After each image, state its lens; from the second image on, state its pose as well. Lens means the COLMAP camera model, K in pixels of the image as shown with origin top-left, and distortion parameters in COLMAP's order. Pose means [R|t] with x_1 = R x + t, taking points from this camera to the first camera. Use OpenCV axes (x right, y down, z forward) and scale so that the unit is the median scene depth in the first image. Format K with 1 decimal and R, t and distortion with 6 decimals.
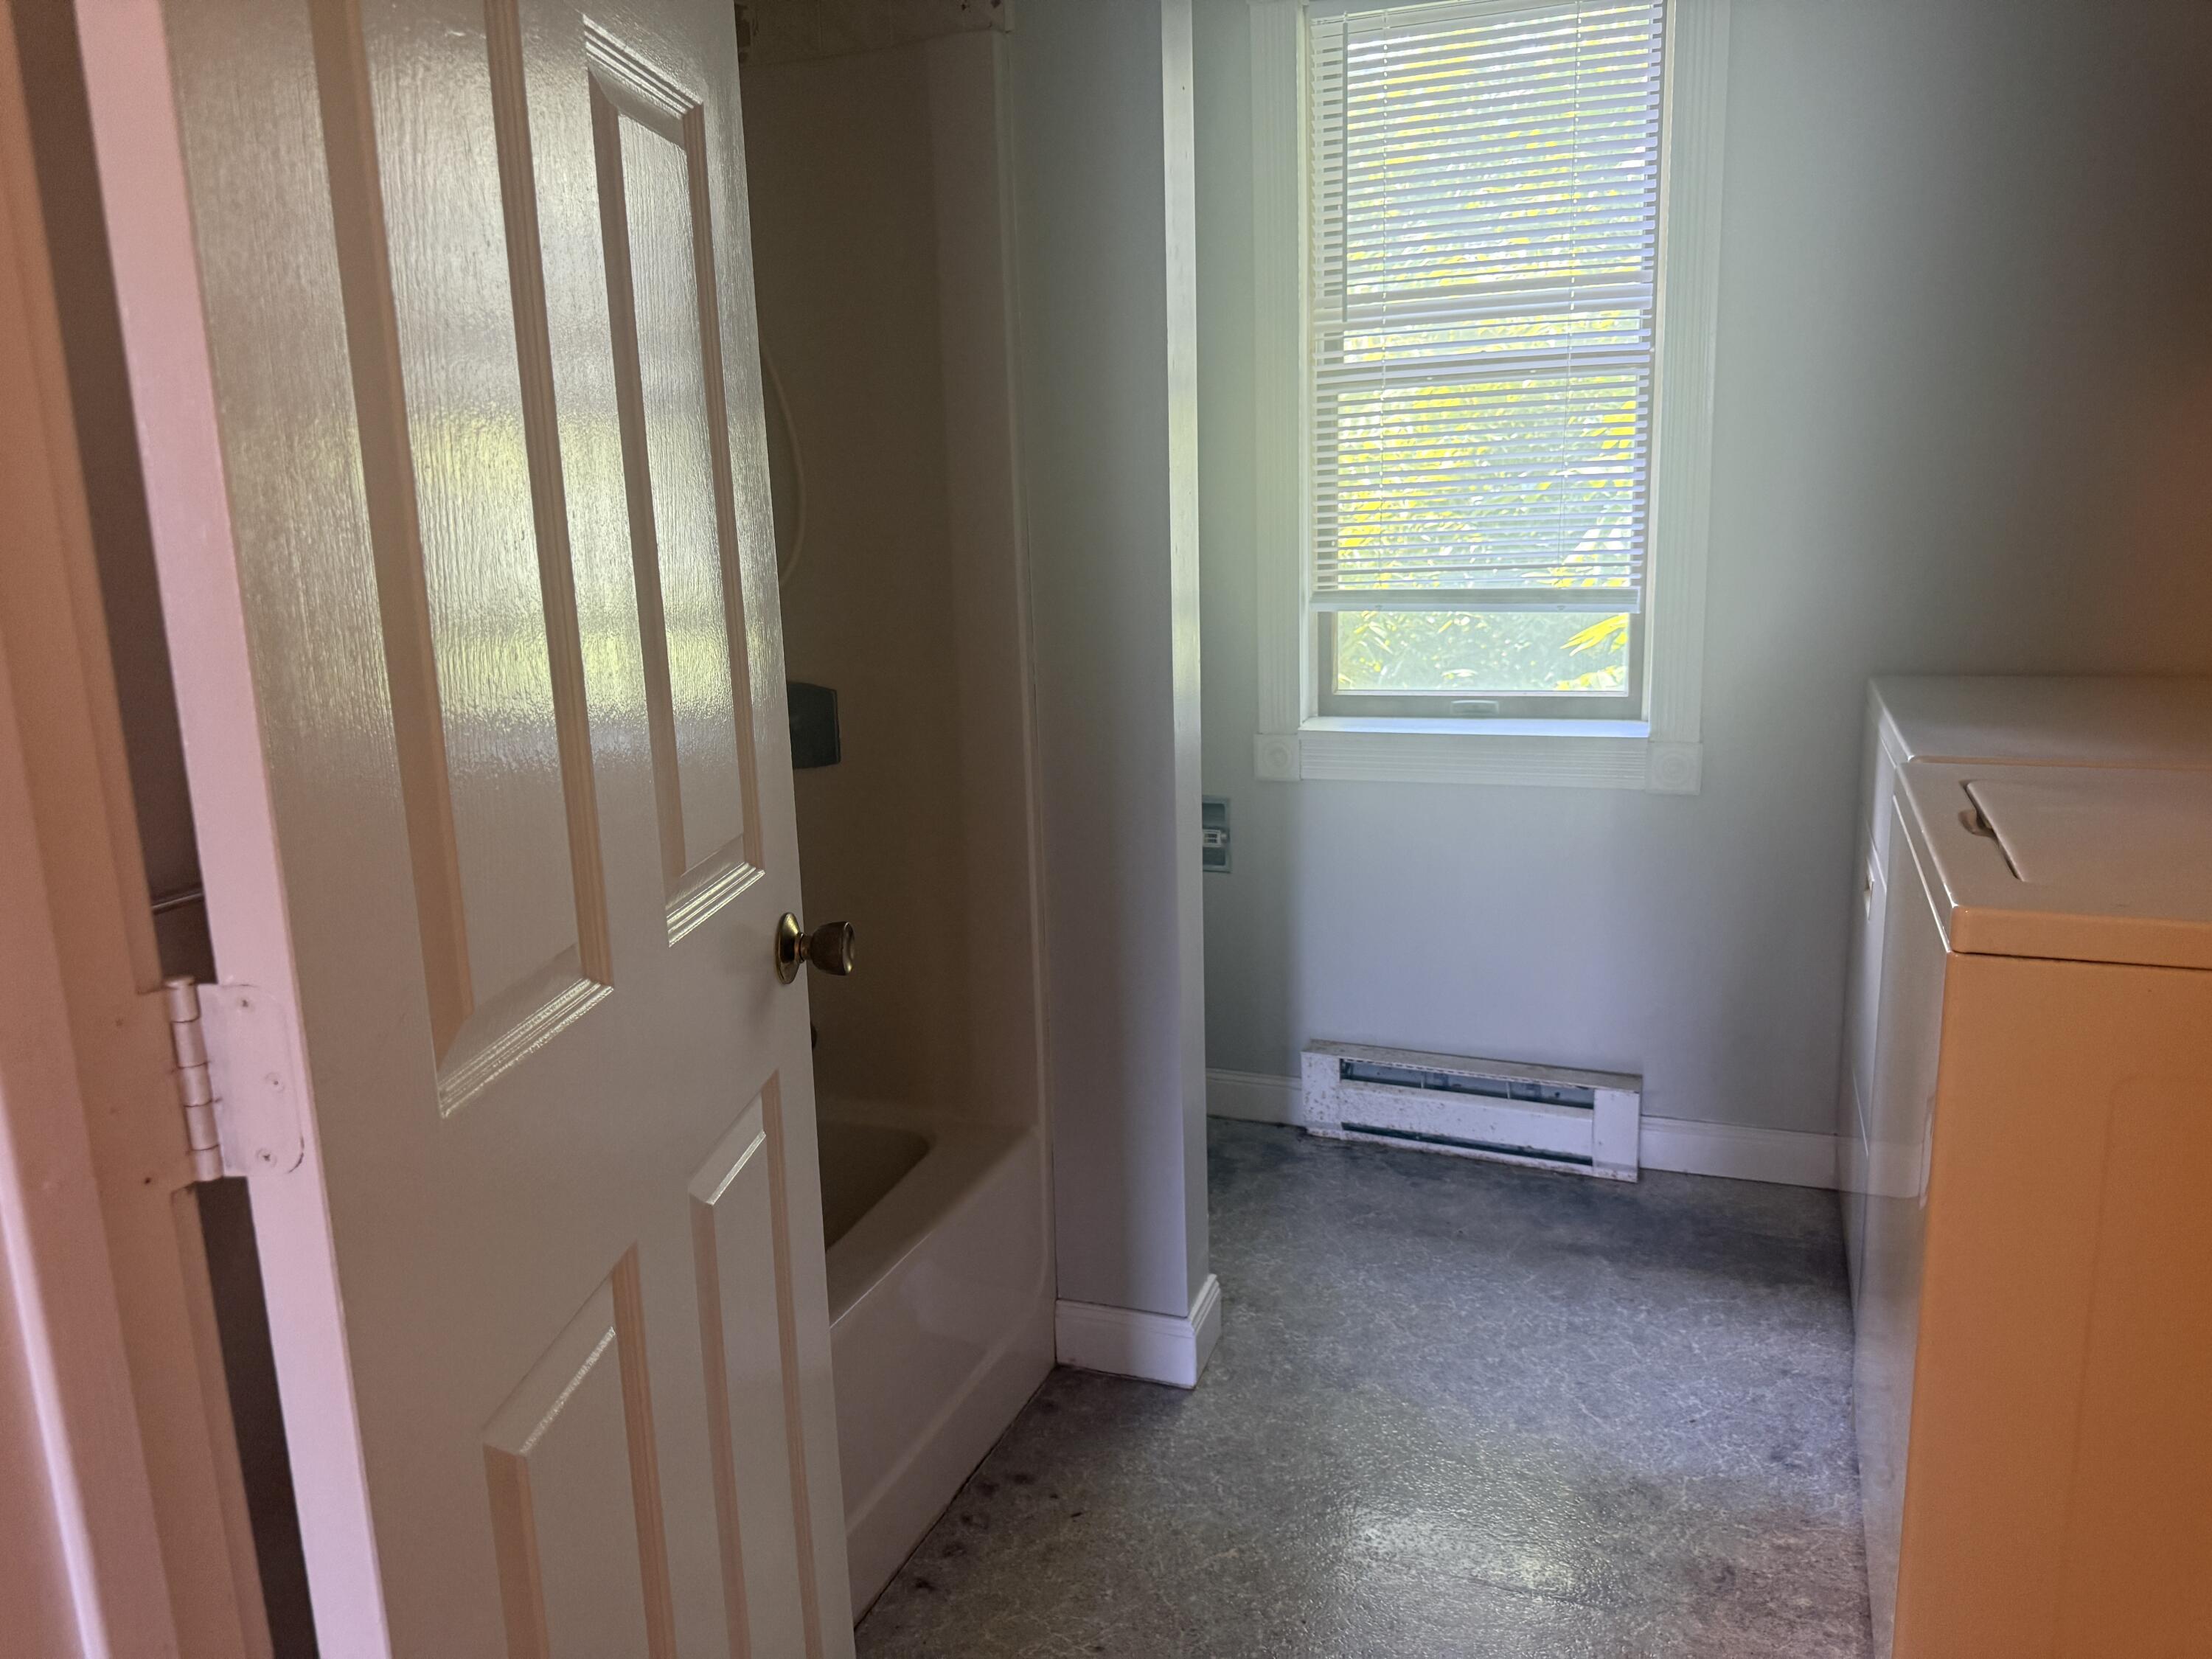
lens RADIAL K [[1564.8, 0, 1093.7], [0, 1564.8, 820.0], [0, 0, 1]] dist [0.045358, -0.052559]
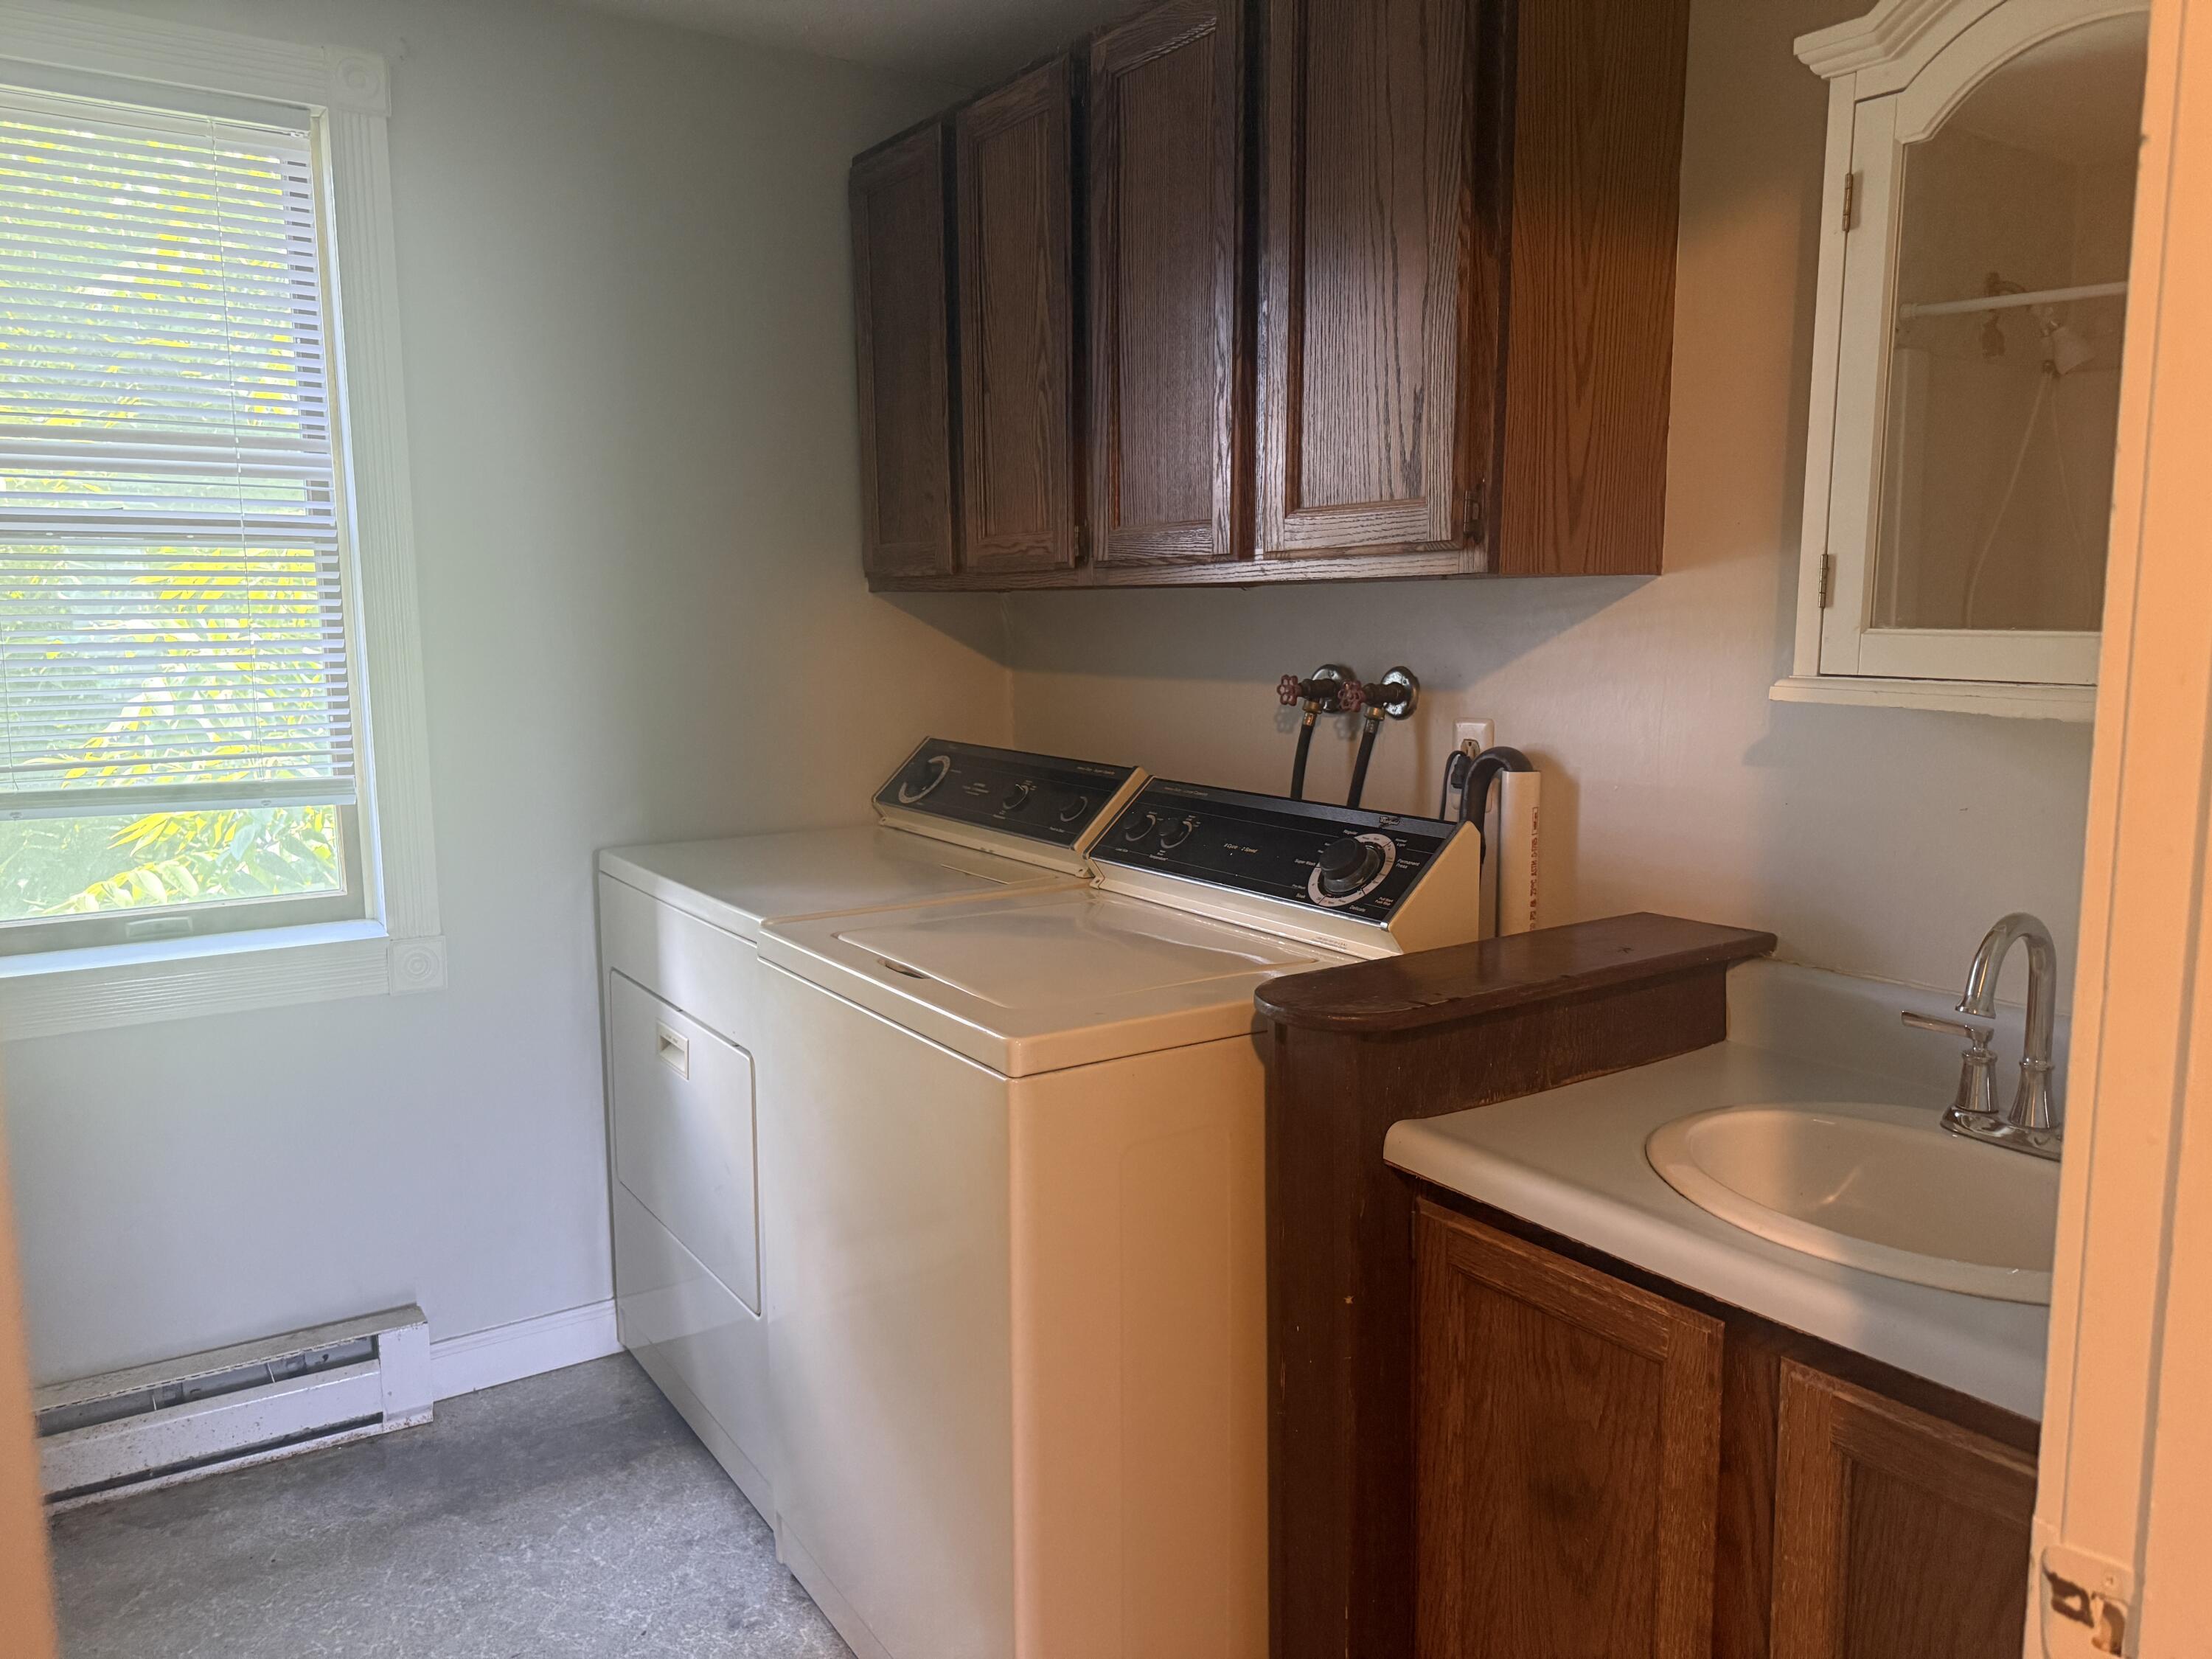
lens RADIAL K [[1564.8, 0, 1083.9], [0, 1564.8, 839.0], [0, 0, 1]] dist [0.045358, -0.052559]
pose [[0.581427, -0.082051, 0.809451, -0.149867], [0.164823, 0.986151, -0.018429, -0.023374], [-0.796729, 0.144131, 0.586898, 0.119634]]
